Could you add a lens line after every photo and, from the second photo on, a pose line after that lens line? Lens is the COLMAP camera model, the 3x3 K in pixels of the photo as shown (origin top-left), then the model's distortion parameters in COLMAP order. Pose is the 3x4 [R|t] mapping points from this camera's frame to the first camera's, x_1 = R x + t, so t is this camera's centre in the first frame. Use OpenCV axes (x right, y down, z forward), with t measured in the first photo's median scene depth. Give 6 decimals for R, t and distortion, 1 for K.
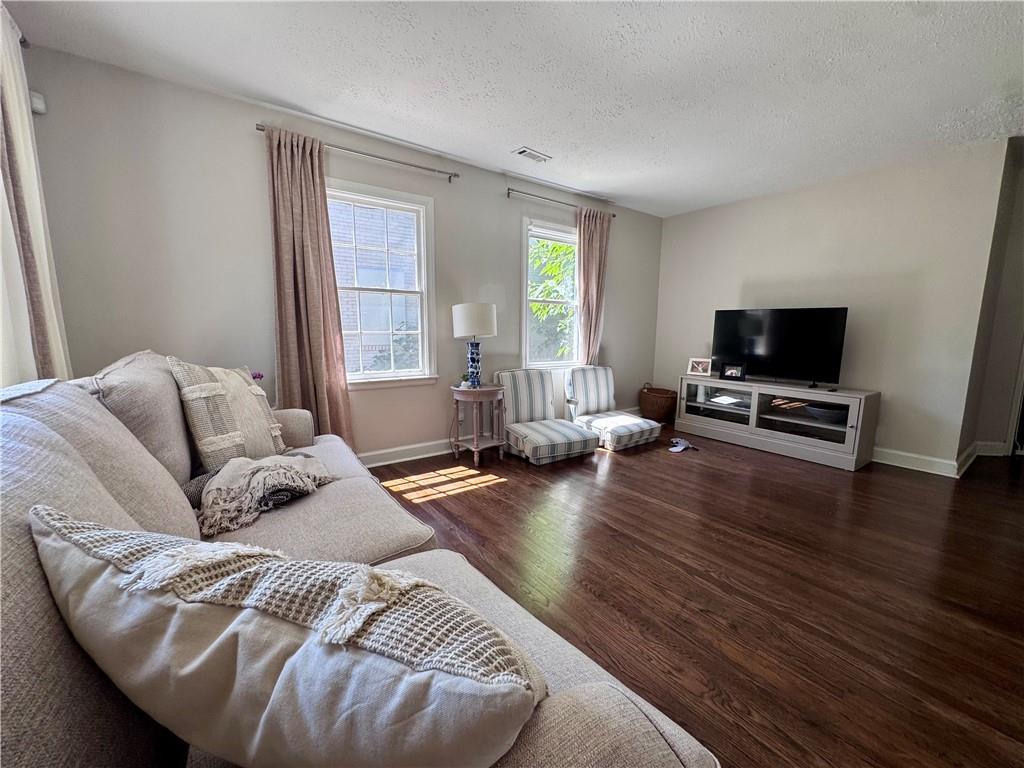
lens RADIAL K [[413.1, 0, 513.8], [0, 413.1, 384.7], [0, 0, 1]] dist [-0.000207, -0.000189]
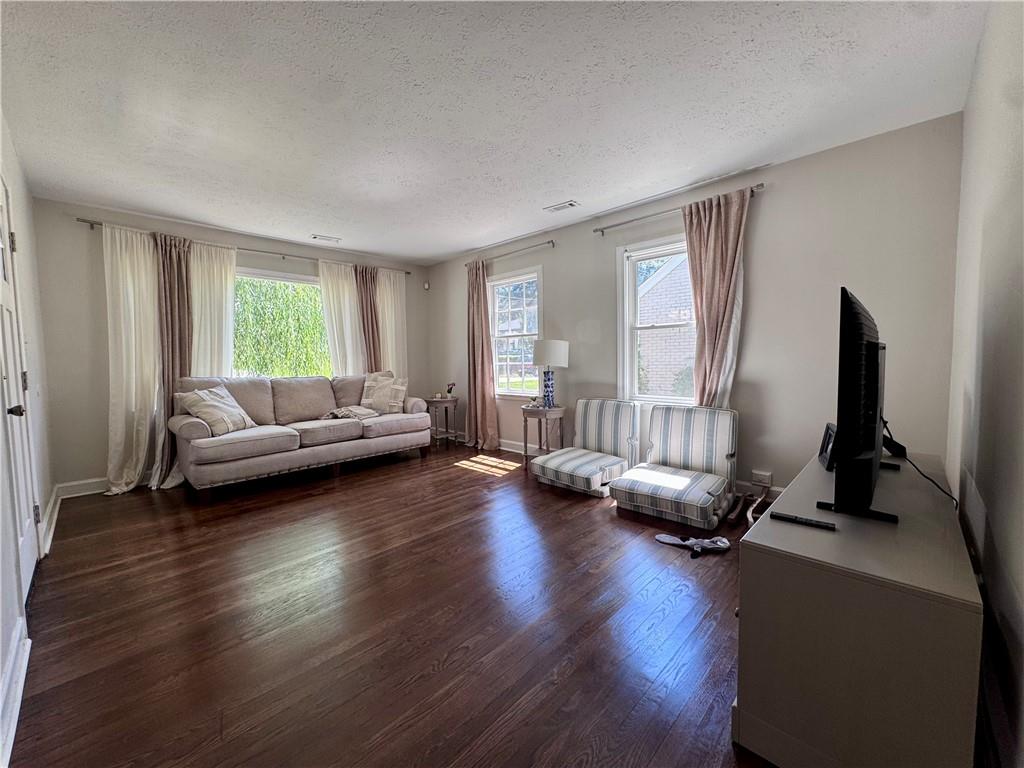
lens RADIAL K [[413.1, 0, 512.6], [0, 413.1, 385.1], [0, 0, 1]] dist [-0.000207, -0.000189]
pose [[0.161386, 0.051555, -0.985544, 1.206496], [-0.116297, 0.992670, 0.032884, -0.097785], [0.980015, 0.109308, 0.166199, 0.764504]]
